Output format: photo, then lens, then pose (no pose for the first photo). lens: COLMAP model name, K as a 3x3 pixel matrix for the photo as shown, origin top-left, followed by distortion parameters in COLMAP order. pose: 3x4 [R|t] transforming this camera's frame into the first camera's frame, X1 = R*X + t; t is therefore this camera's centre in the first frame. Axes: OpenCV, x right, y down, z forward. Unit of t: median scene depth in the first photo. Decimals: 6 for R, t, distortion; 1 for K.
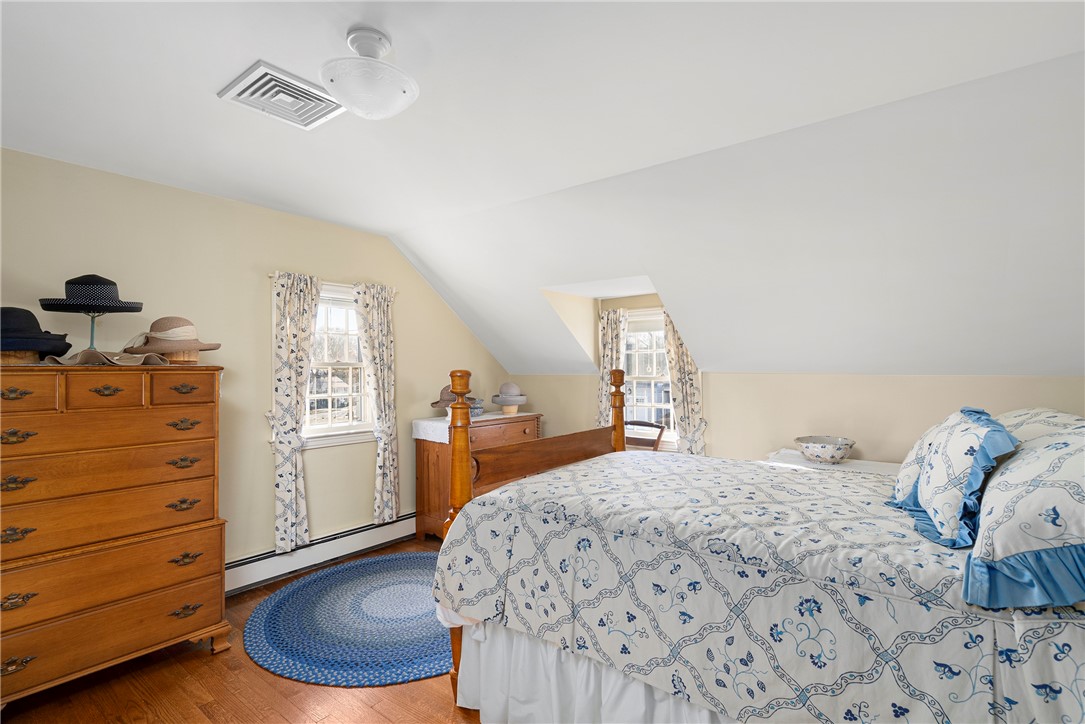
lens RADIAL K [[500.2, 0, 539.6], [0, 500.2, 361.4], [0, 0, 1]] dist [0.000312, -0.000372]
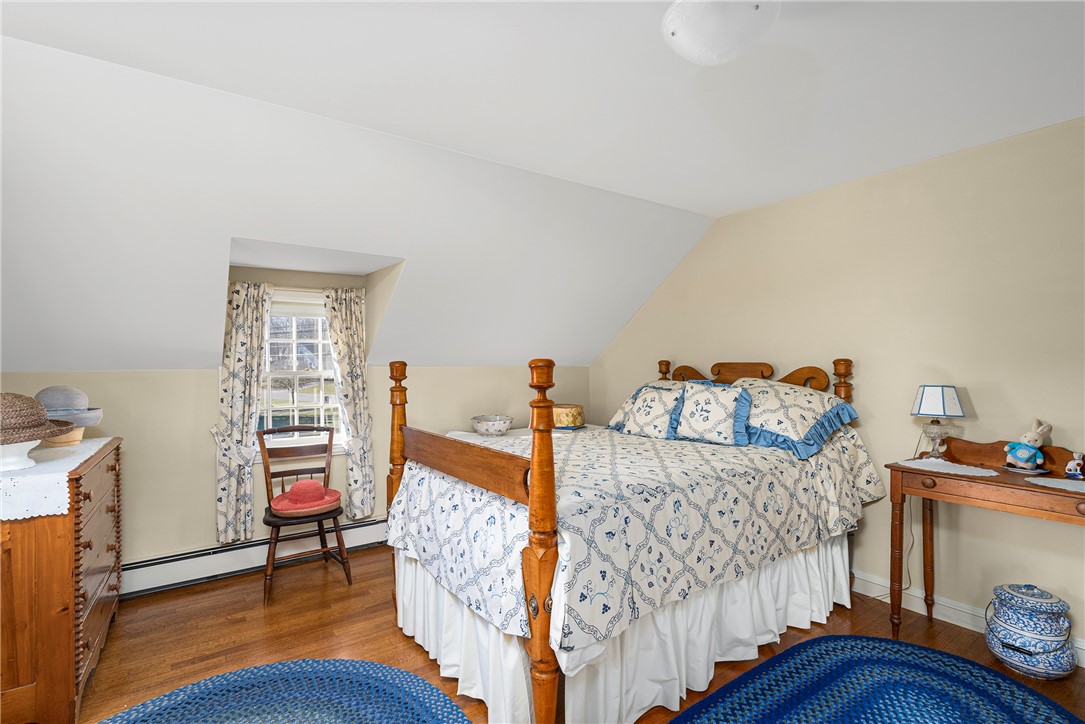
lens RADIAL K [[500.2, 0, 539.3], [0, 500.2, 364.7], [0, 0, 1]] dist [0.000312, -0.000372]
pose [[0.320145, -0.003566, 0.947362, -1.225838], [-0.009288, 0.999933, 0.006903, 0.027714], [-0.947323, -0.011009, 0.320090, 1.006408]]
